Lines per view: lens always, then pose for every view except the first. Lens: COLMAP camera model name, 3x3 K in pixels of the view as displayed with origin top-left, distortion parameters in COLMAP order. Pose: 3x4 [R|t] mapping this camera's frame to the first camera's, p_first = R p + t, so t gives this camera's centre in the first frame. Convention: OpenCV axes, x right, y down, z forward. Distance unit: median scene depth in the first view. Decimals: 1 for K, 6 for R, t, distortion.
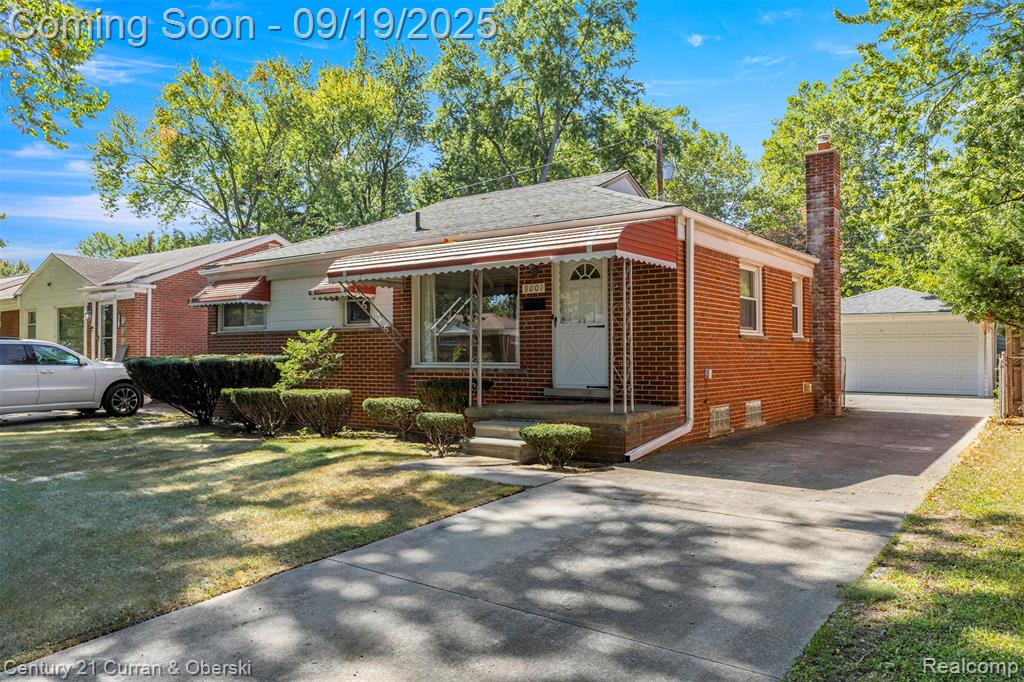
lens RADIAL K [[751.3, 0, 512.0], [0, 751.3, 341.0], [0, 0, 1]] dist [0.008733, -0.001049]
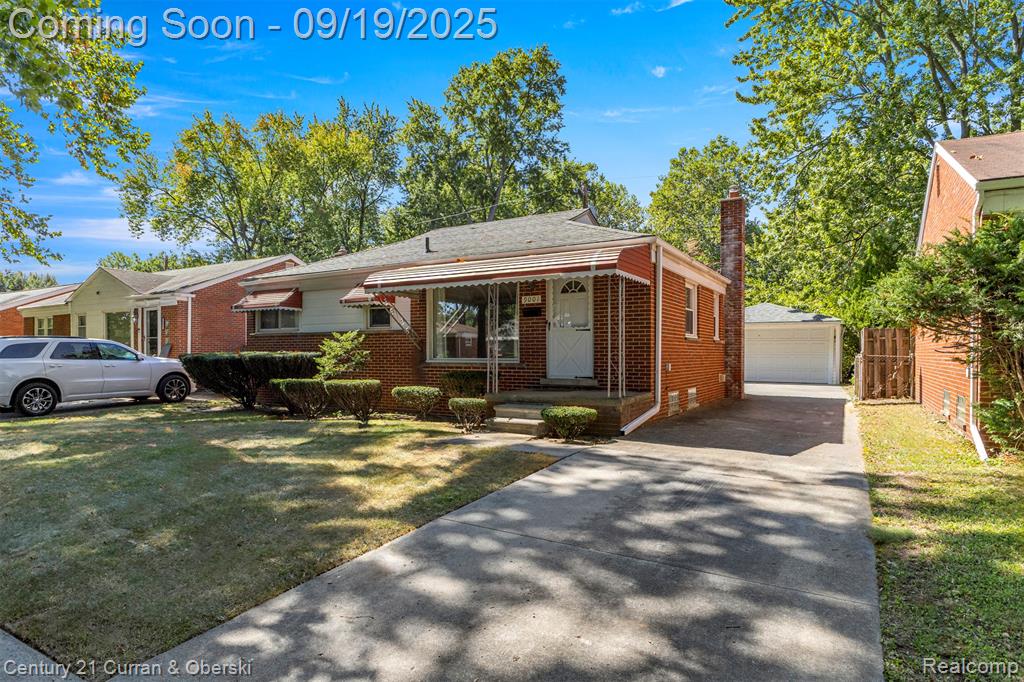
lens RADIAL K [[580.8, 0, 509.0], [0, 580.8, 357.1], [0, 0, 1]] dist [-0.001009, 0.000923]
pose [[0.995371, 0.002357, 0.096081, -0.077292], [-0.004672, 0.999704, 0.023875, 0.002617], [-0.095996, -0.024213, 0.995087, 0.022910]]
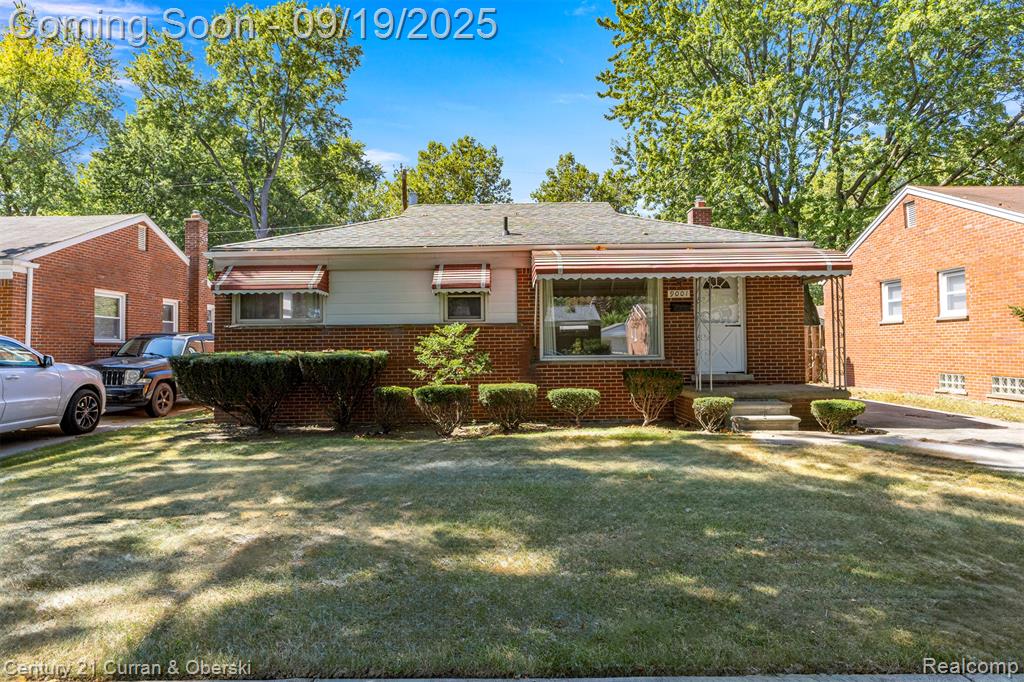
lens RADIAL K [[614.3, 0, 512.5], [0, 614.3, 327.0], [0, 0, 1]] dist [-0.002230, -0.000529]
pose [[0.812929, 0.014515, 0.582182, -0.584171], [-0.002783, 0.999775, -0.021040, 0.004547], [-0.582356, 0.015483, 0.812786, 0.259032]]
